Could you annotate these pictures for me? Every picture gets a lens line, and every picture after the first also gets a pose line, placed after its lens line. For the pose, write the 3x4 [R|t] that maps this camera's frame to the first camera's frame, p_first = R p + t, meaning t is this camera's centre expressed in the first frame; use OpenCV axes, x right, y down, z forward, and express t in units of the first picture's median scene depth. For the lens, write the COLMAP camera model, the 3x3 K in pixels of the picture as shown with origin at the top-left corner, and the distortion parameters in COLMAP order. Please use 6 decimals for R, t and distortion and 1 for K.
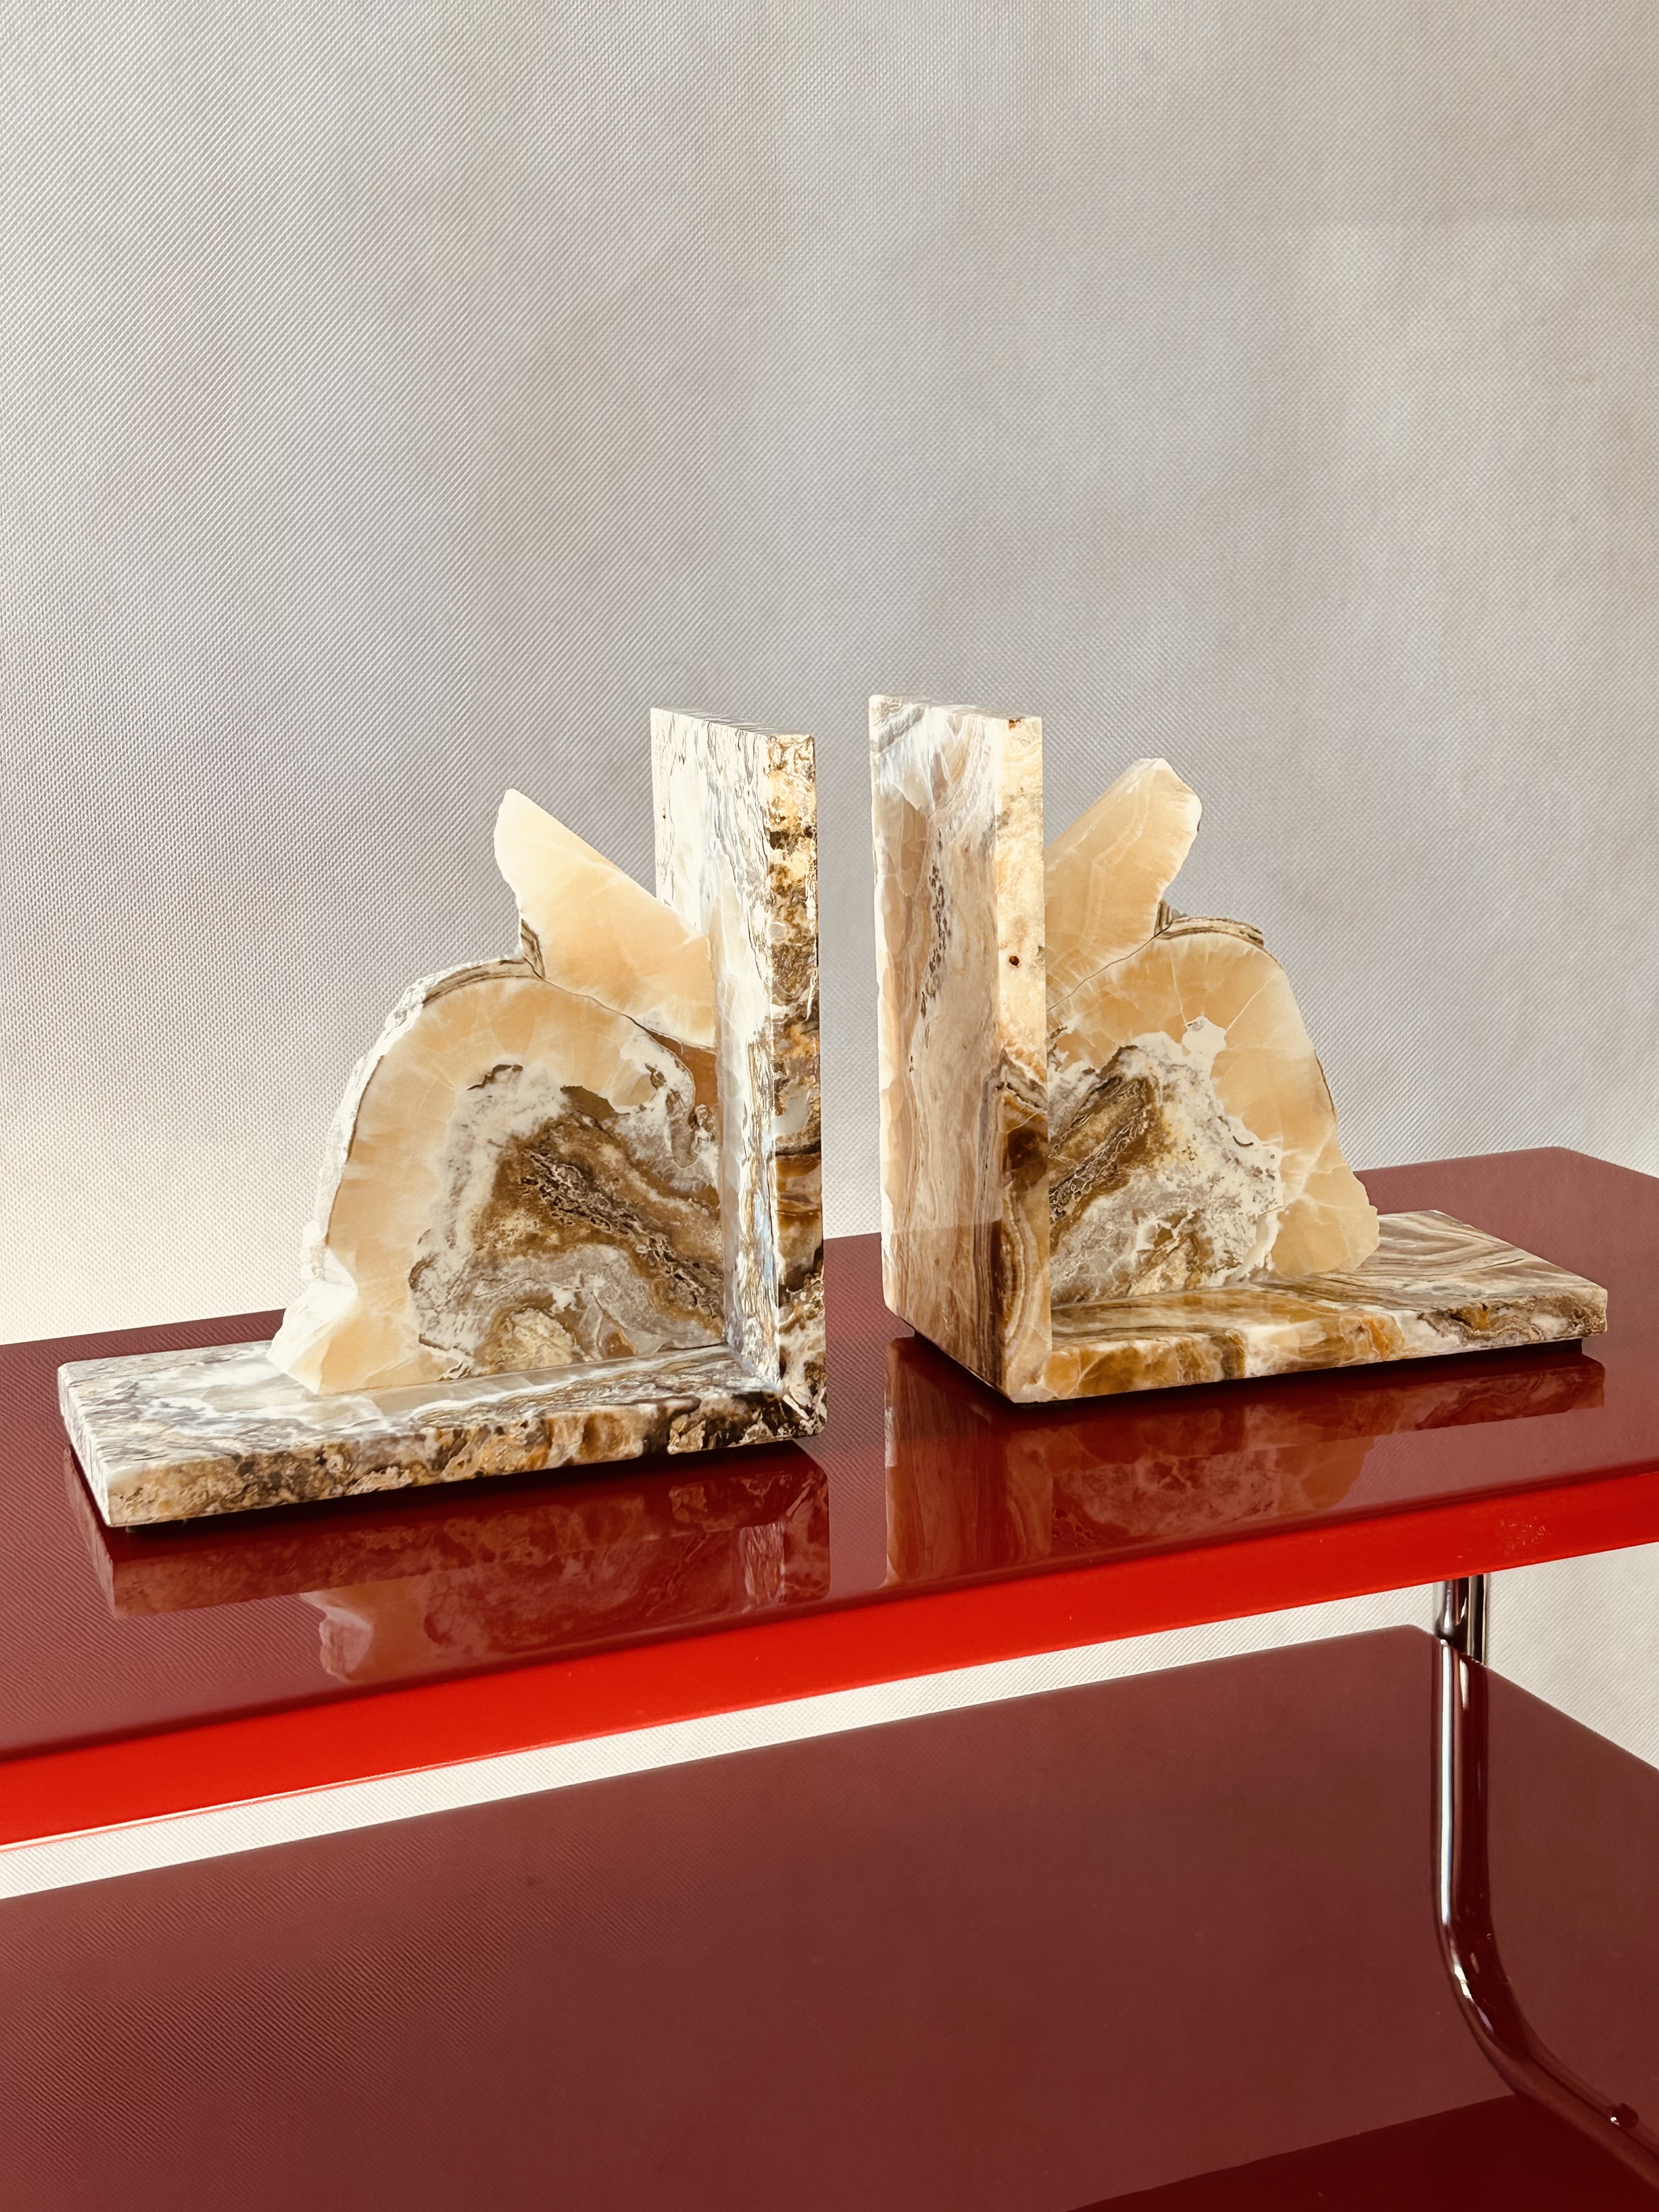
lens RADIAL K [[3168.4, 0, 829.5], [0, 3168.4, 1106.0], [0, 0, 1]] dist [0.239760, -1.081624]
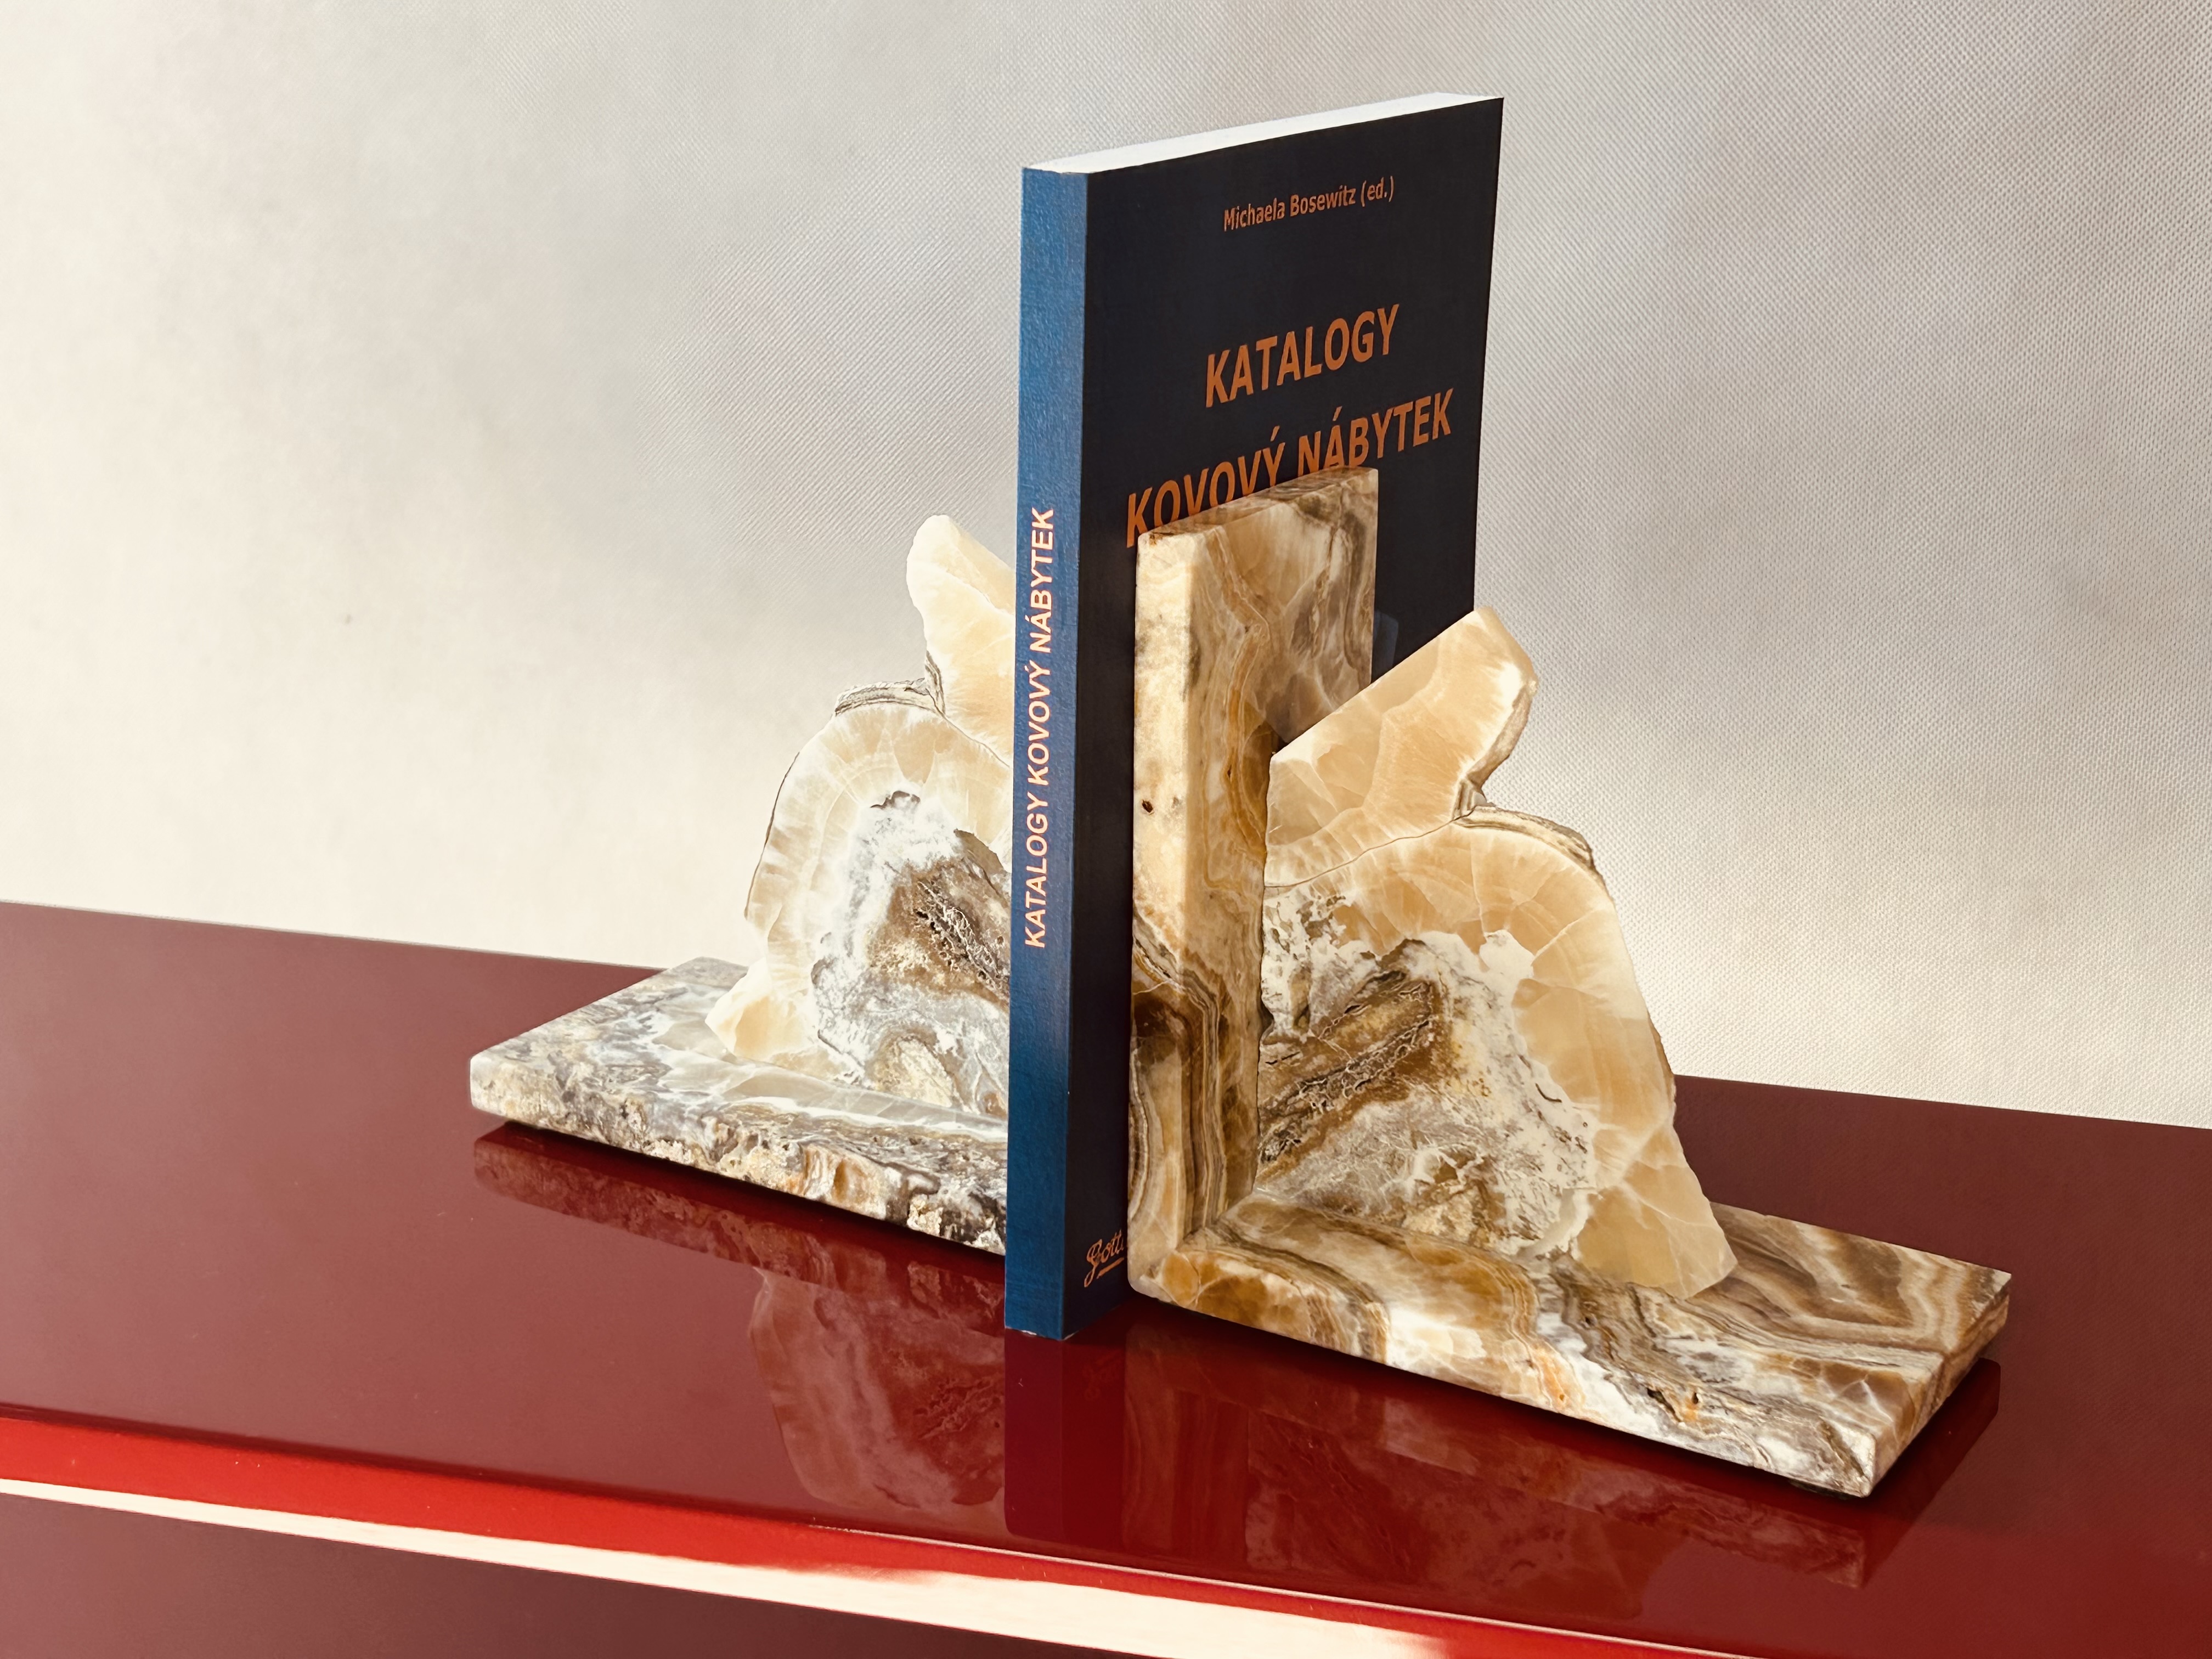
lens RADIAL K [[3340.6, 0, 1131.6], [0, 3340.6, 837.3], [0, 0, 1]] dist [0.250823, -1.230550]
pose [[0.654083, 0.259767, -0.710420, 0.666415], [-0.191527, 0.965454, 0.176682, -0.186844], [0.731774, 0.020500, 0.681239, 0.352083]]
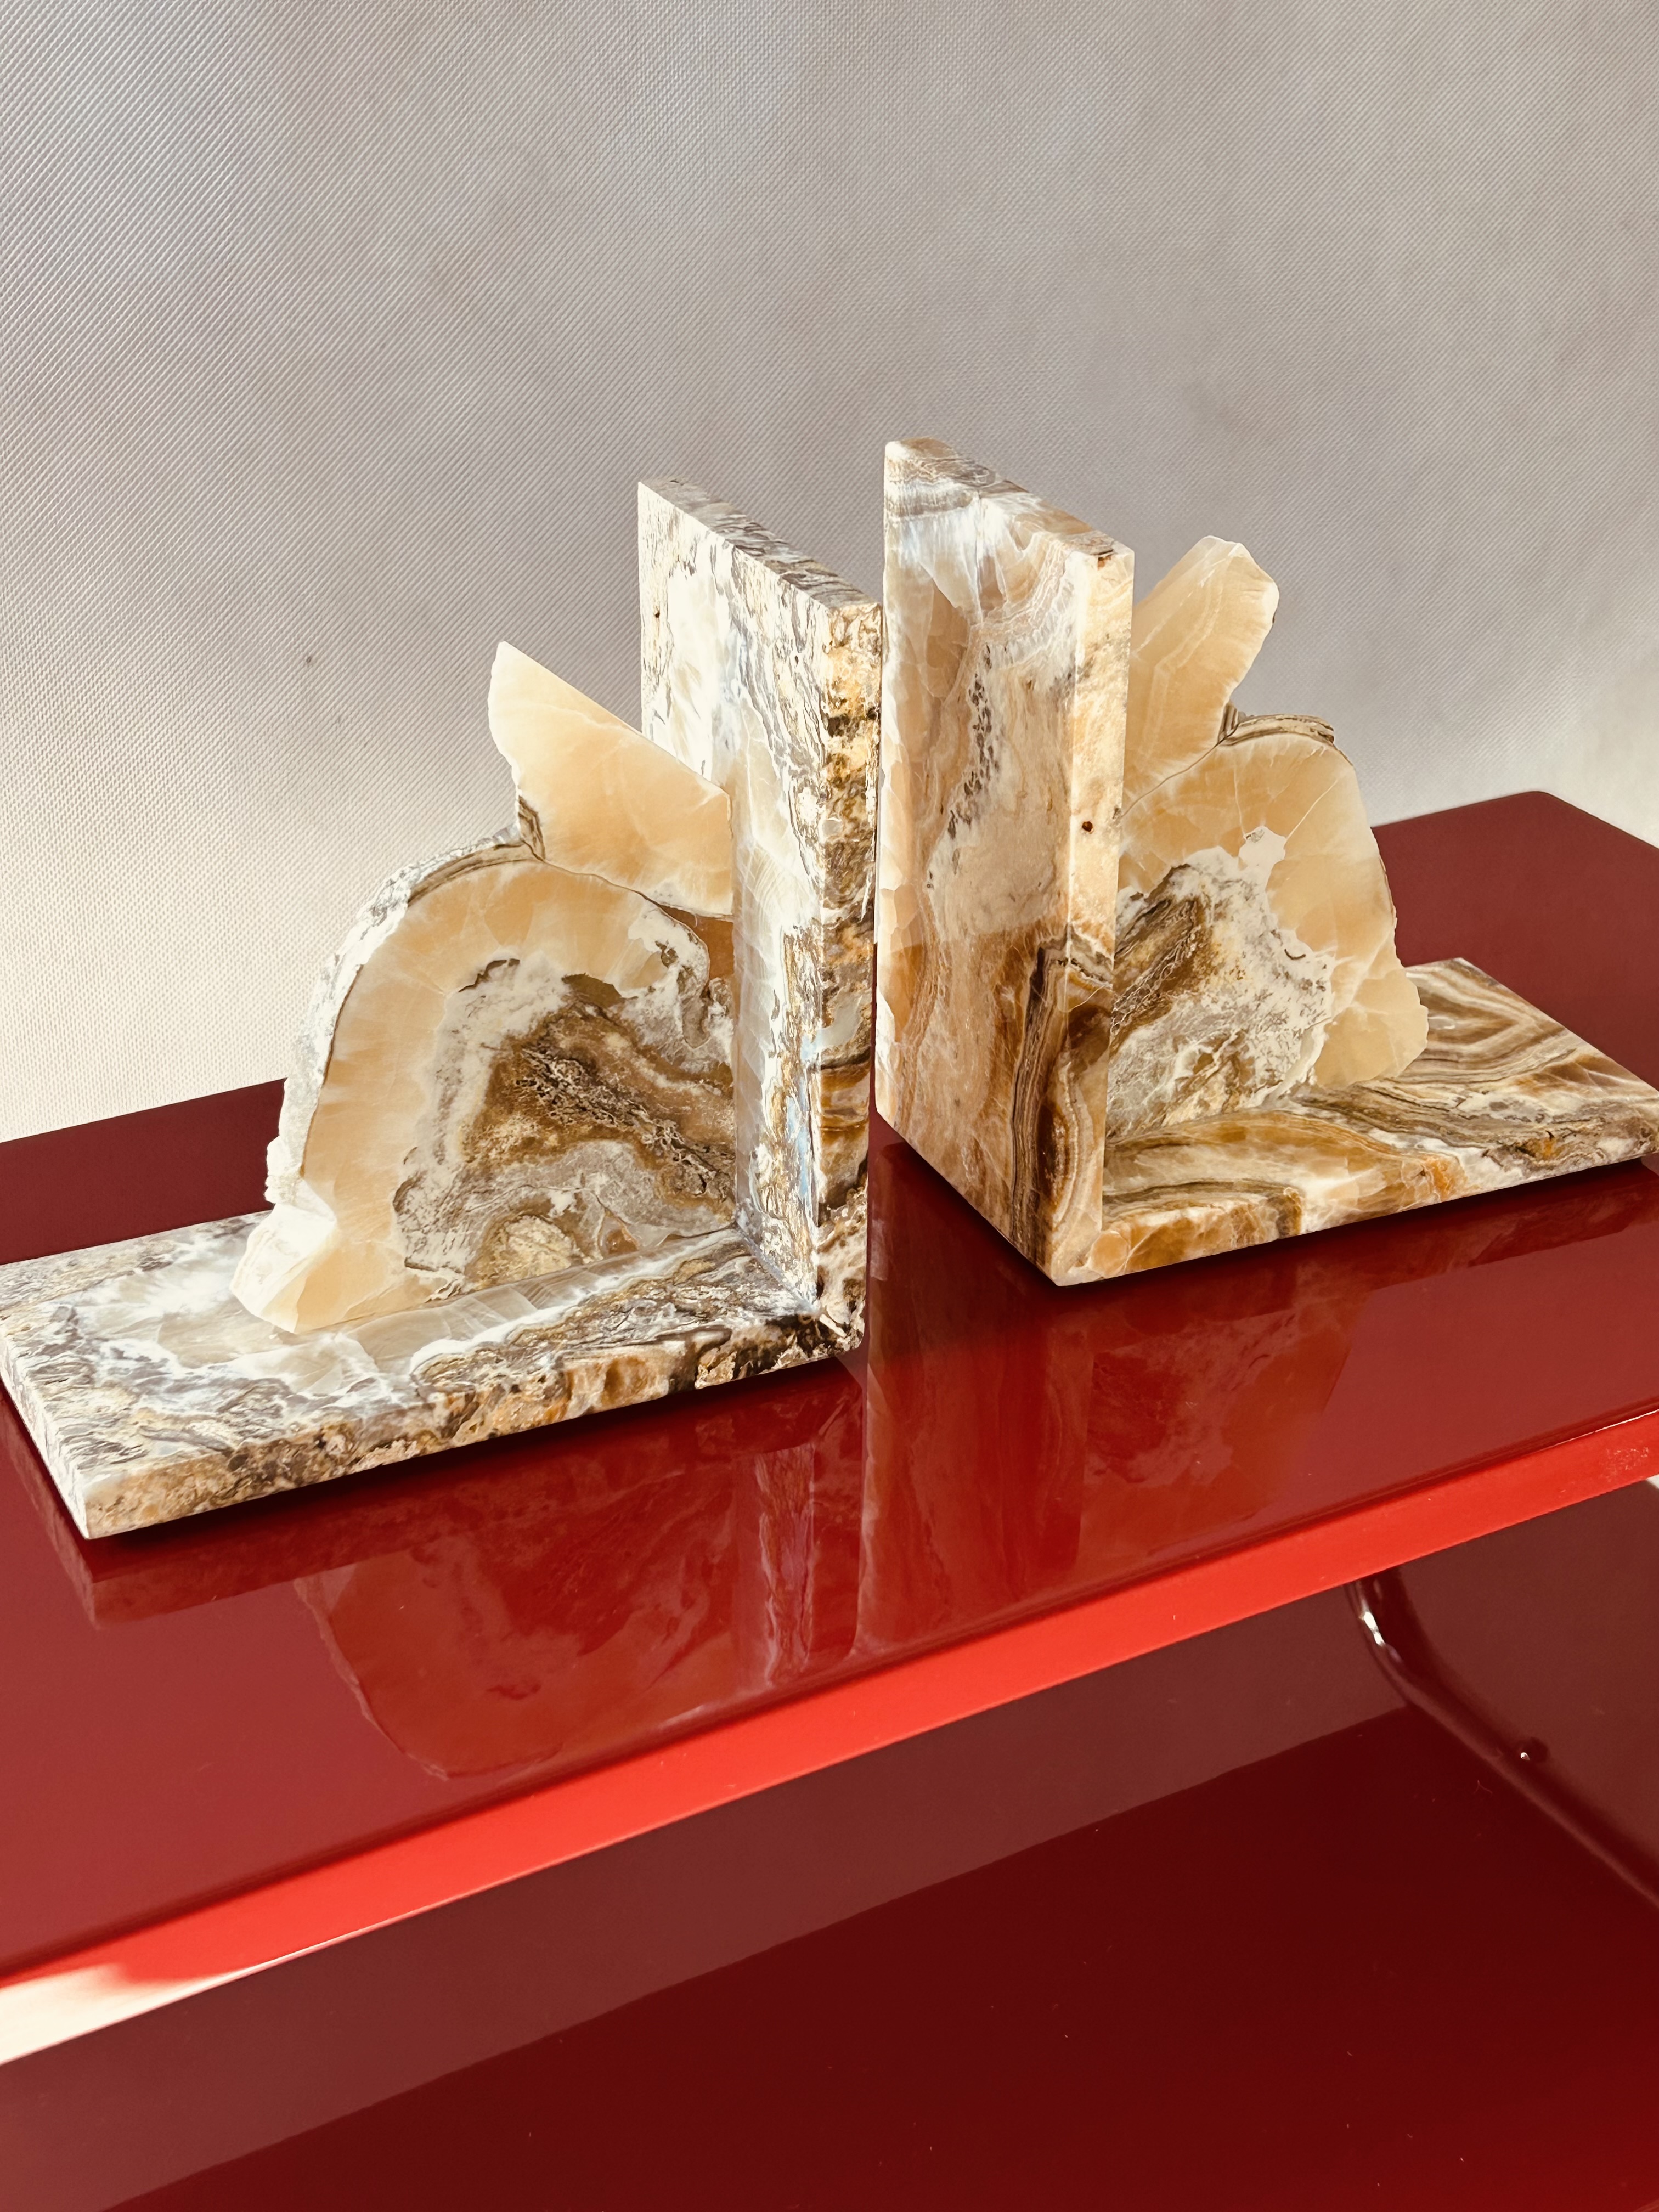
lens RADIAL K [[3340.6, 0, 827.7], [0, 3340.6, 1119.0], [0, 0, 1]] dist [0.250823, -1.230550]
pose [[0.993167, -0.022970, 0.114419, -0.111121], [-0.008685, 0.963173, 0.268741, -0.201038], [-0.116379, -0.267899, 0.956392, 0.108777]]
